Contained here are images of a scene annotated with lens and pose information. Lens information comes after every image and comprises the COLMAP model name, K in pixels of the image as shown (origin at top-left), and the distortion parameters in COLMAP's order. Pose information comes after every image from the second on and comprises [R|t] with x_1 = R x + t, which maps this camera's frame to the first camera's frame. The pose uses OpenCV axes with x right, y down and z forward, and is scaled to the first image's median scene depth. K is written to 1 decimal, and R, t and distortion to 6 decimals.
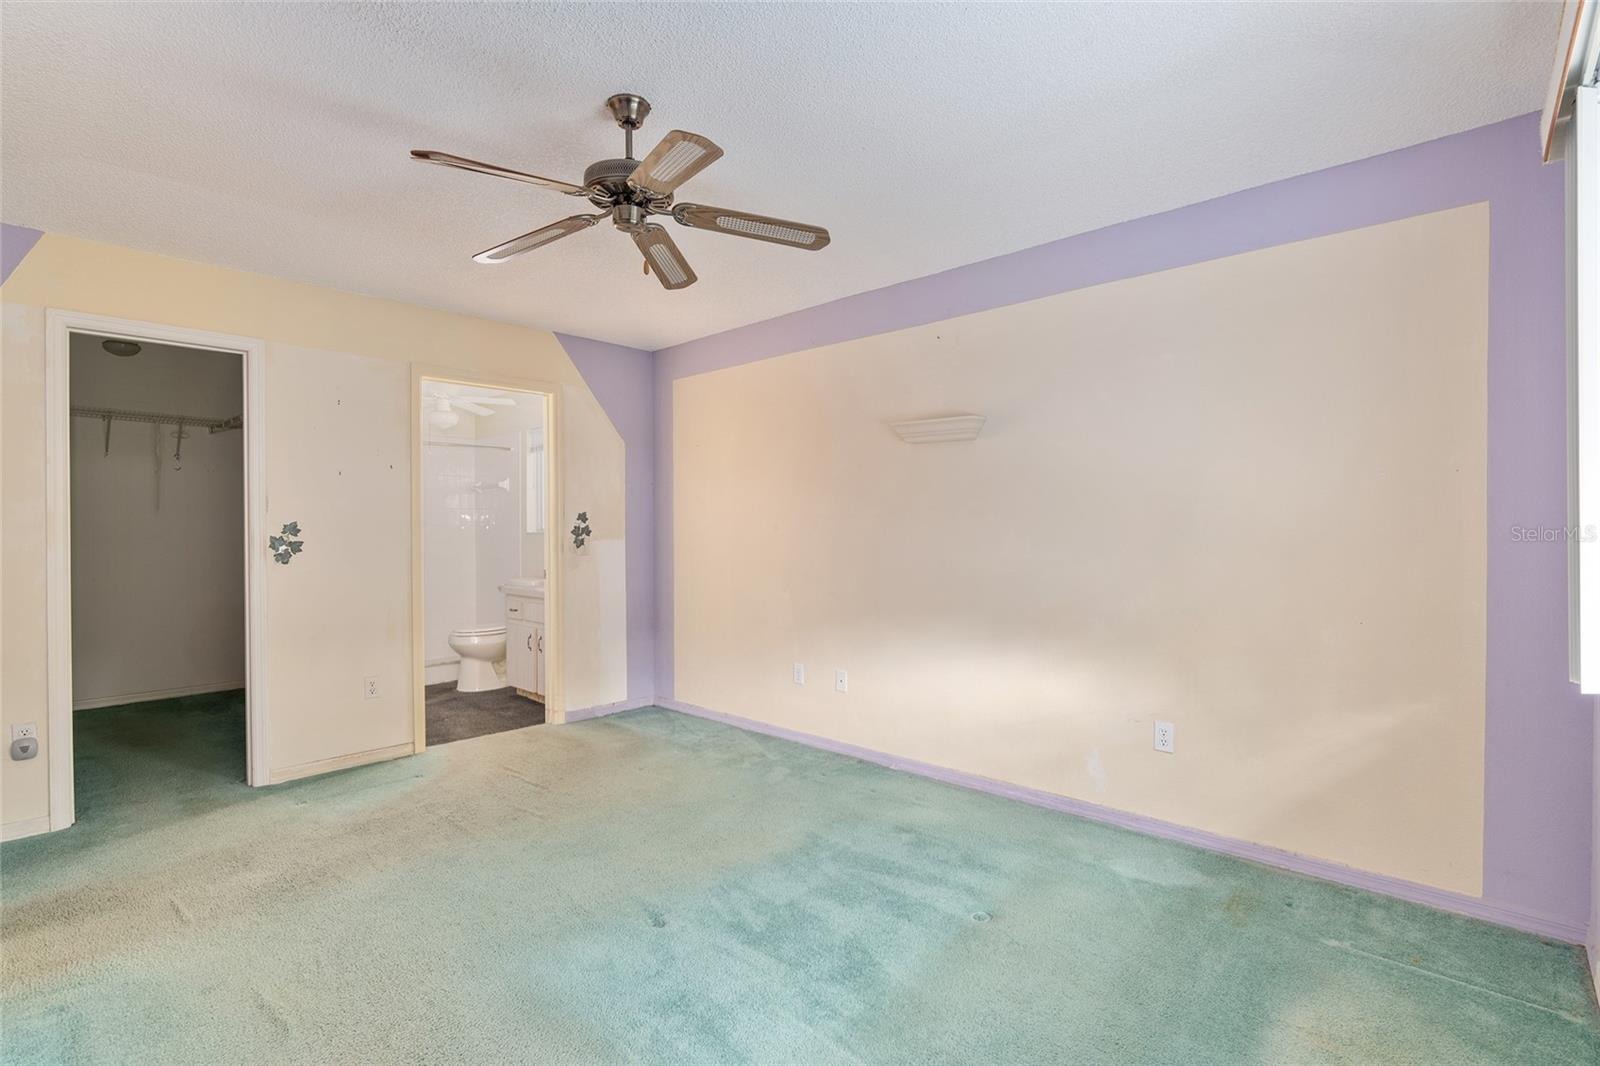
lens RADIAL K [[743.8, 0, 809.7], [0, 743.8, 537.5], [0, 0, 1]] dist [-0.004226, 0.000519]
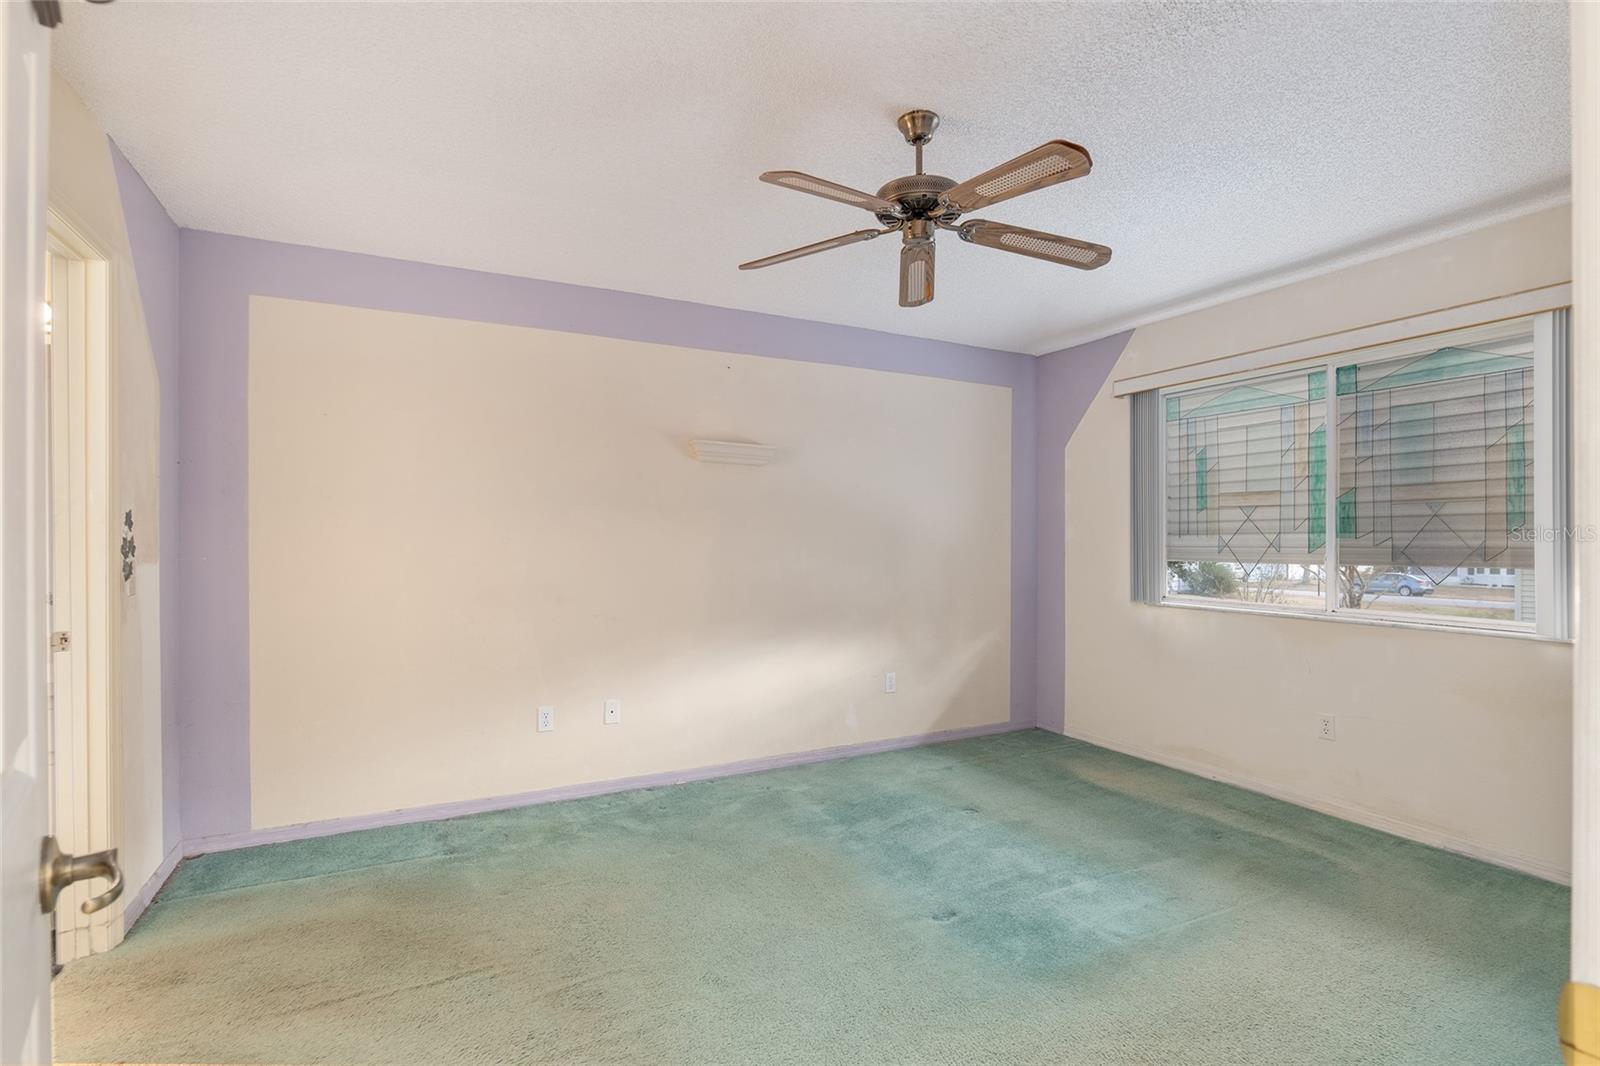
lens RADIAL K [[743.8, 0, 799.2], [0, 743.8, 546.6], [0, 0, 1]] dist [-0.004226, 0.000519]
pose [[0.351819, -0.004036, 0.936059, -0.838242], [0.009366, 0.999956, 0.000791, -0.007676], [-0.936021, 0.008488, 0.351841, 0.542961]]
